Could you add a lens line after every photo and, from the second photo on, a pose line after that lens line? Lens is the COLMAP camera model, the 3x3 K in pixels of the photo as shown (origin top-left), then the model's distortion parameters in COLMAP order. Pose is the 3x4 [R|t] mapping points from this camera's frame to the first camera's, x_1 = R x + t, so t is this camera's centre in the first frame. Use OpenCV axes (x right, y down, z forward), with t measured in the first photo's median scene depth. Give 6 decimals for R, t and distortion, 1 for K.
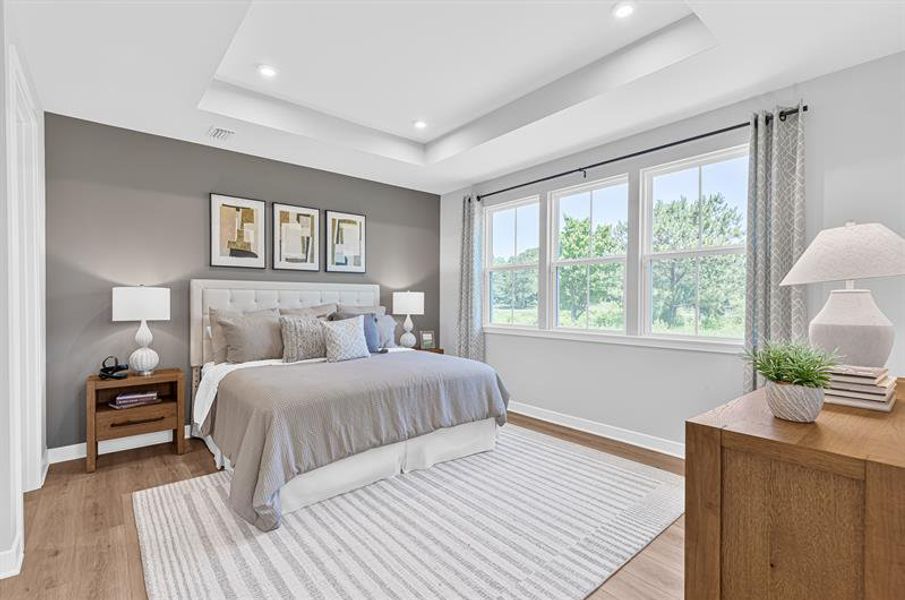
lens RADIAL K [[428.9, 0, 452.3], [0, 428.9, 301.6], [0, 0, 1]] dist [0.000375, -0.000640]
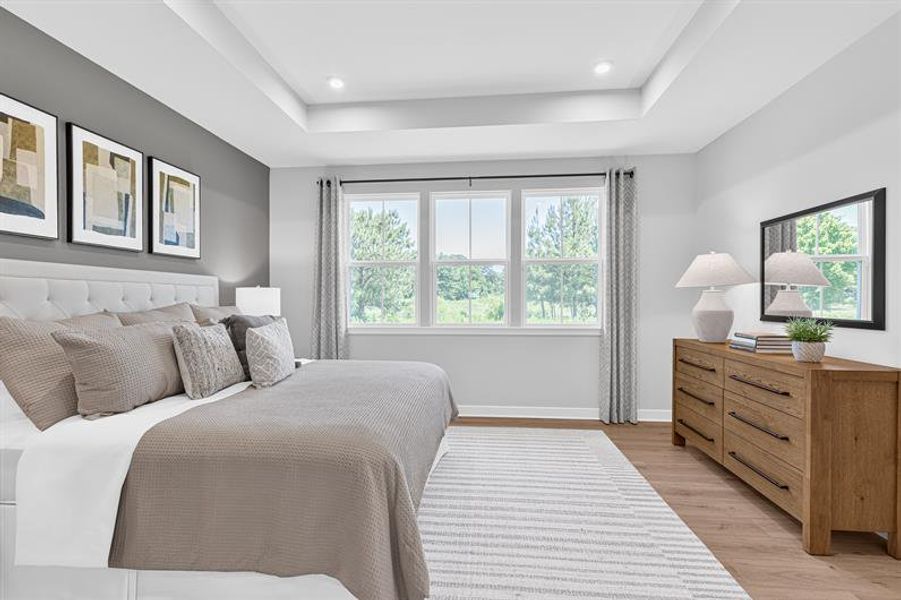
lens RADIAL K [[424.1, 0, 451.5], [0, 424.1, 301.6], [0, 0, 1]] dist [0.002337, 0.000146]
pose [[0.696941, -0.006784, 0.717096, -0.464181], [0.005935, 0.999976, 0.003691, 0.002611], [-0.717104, 0.001684, 0.696964, 0.254238]]
